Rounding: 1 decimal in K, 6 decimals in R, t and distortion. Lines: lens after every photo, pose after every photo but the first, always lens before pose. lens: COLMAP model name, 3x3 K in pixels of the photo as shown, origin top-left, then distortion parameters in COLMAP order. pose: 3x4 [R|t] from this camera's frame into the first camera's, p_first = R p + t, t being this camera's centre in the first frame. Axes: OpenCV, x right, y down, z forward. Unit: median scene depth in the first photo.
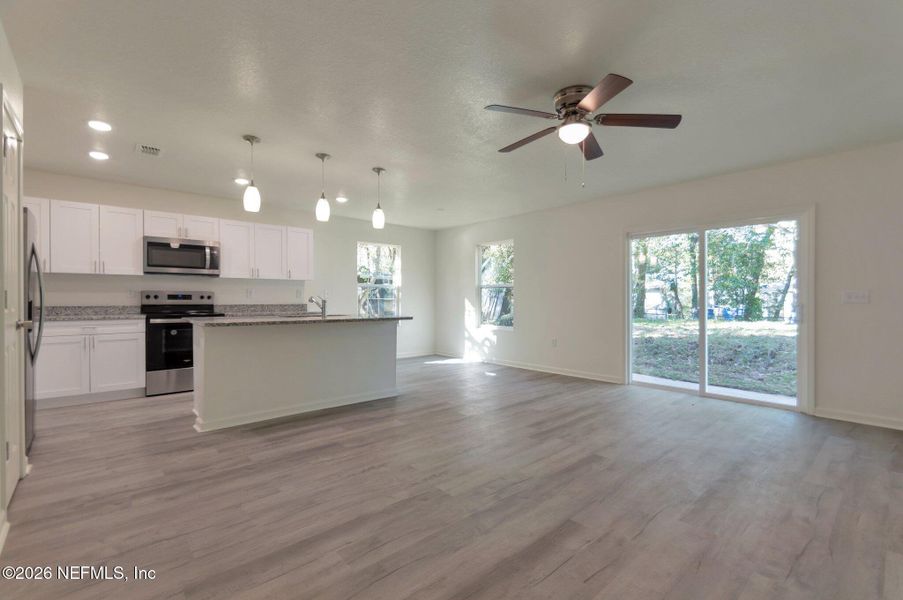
lens RADIAL K [[404.8, 0, 452.9], [0, 404.8, 299.1], [0, 0, 1]] dist [-0.000829, 0.001081]
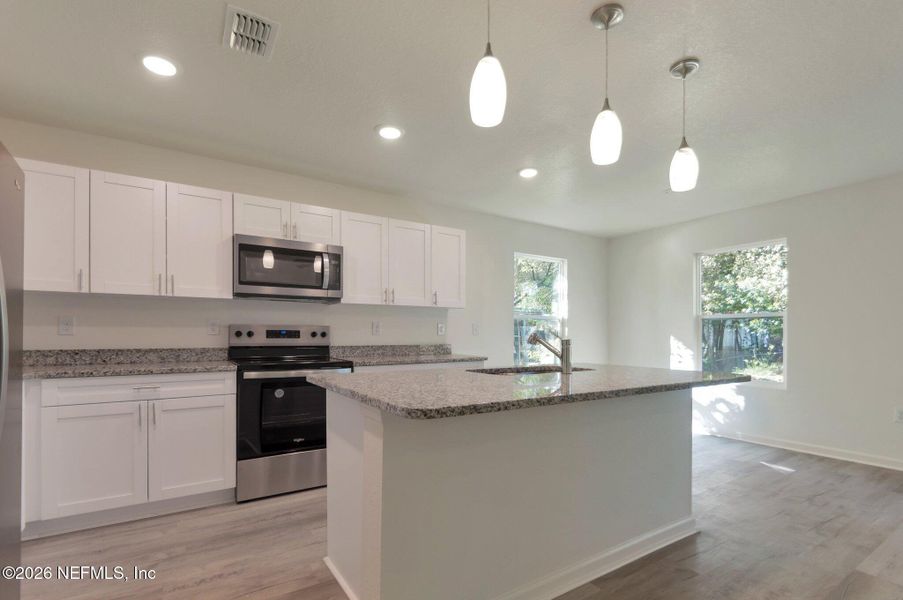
lens RADIAL K [[385.3, 0, 434.7], [0, 385.3, 332.7], [0, 0, 1]] dist [0.010274, -0.000008]
pose [[0.989430, -0.002162, -0.144992, -0.364728], [0.000769, 0.999953, -0.009660, -0.001383], [0.145006, 0.009446, 0.989386, 0.450478]]
